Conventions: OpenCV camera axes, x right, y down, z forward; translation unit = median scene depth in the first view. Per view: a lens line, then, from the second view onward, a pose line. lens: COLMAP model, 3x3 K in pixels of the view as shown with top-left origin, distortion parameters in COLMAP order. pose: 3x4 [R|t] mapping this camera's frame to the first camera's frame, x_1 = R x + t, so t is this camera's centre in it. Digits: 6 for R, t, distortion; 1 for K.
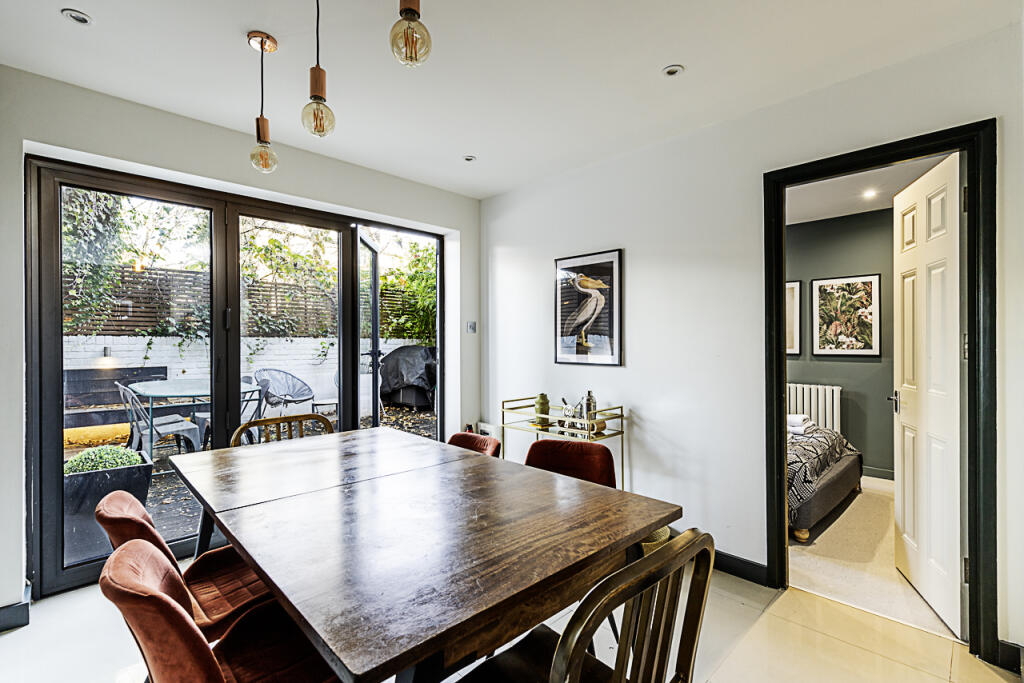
lens RADIAL K [[467.6, 0, 527.2], [0, 467.6, 340.8], [0, 0, 1]] dist [0.000192, 0.000175]
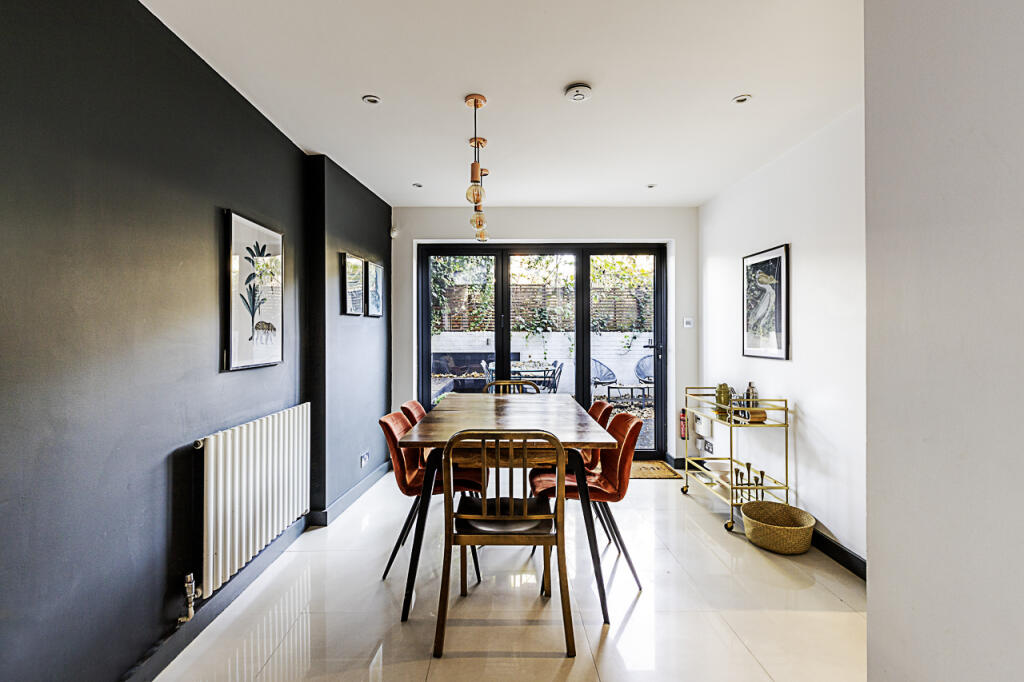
lens RADIAL K [[481.7, 0, 509.3], [0, 481.7, 335.6], [0, 0, 1]] dist [0.001359, 0.000047]
pose [[0.715126, 0.001955, -0.698993, 0.483425], [-0.000180, 0.999997, 0.002613, -0.000975], [0.698995, -0.001743, 0.715124, -0.158908]]
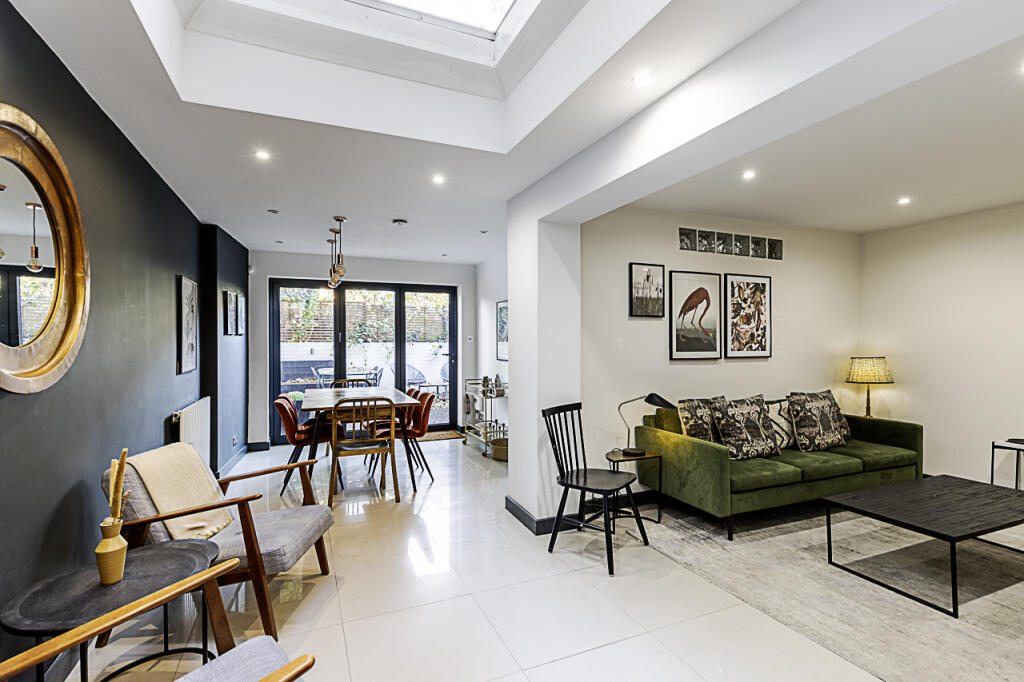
lens RADIAL K [[471.9, 0, 531.9], [0, 471.9, 340.3], [0, 0, 1]] dist [0.028144, -0.000091]
pose [[0.942333, -0.000903, -0.334676, 0.873688], [0.000408, 0.999999, -0.001548, -0.026782], [0.334677, 0.001322, 0.942332, -0.740602]]
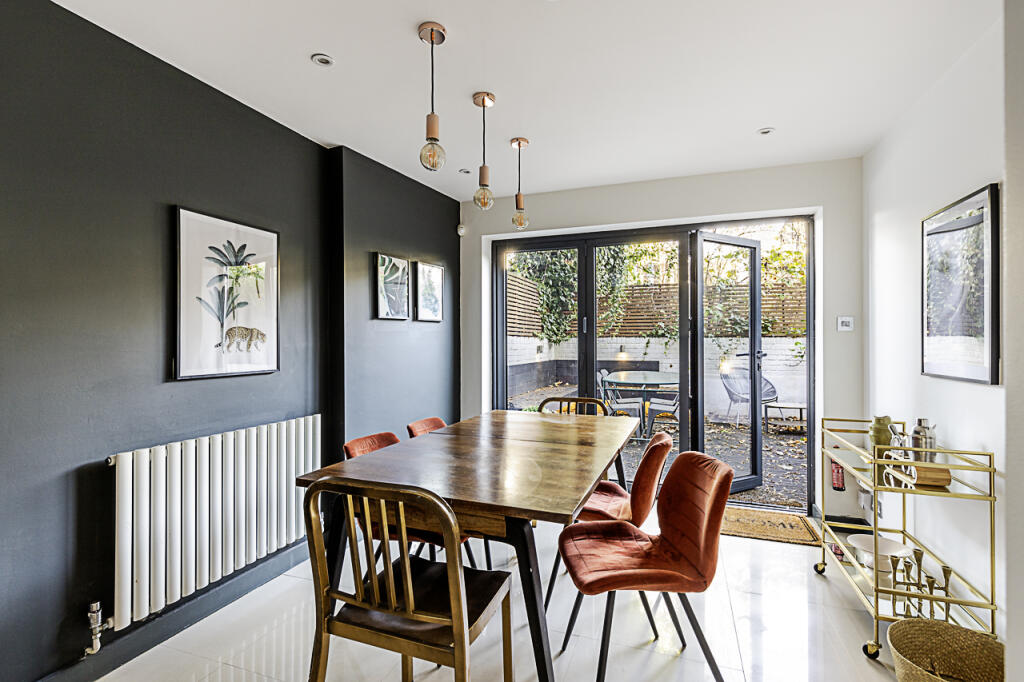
lens RADIAL K [[477.3, 0, 512.0], [0, 477.3, 341.0], [0, 0, 1]] dist [-0.000412, -0.000815]
pose [[0.420914, 0.000239, -0.907101, 0.472366], [0.000435, 1.000000, 0.000465, -0.000850], [0.907100, -0.000591, 0.420914, 0.195882]]
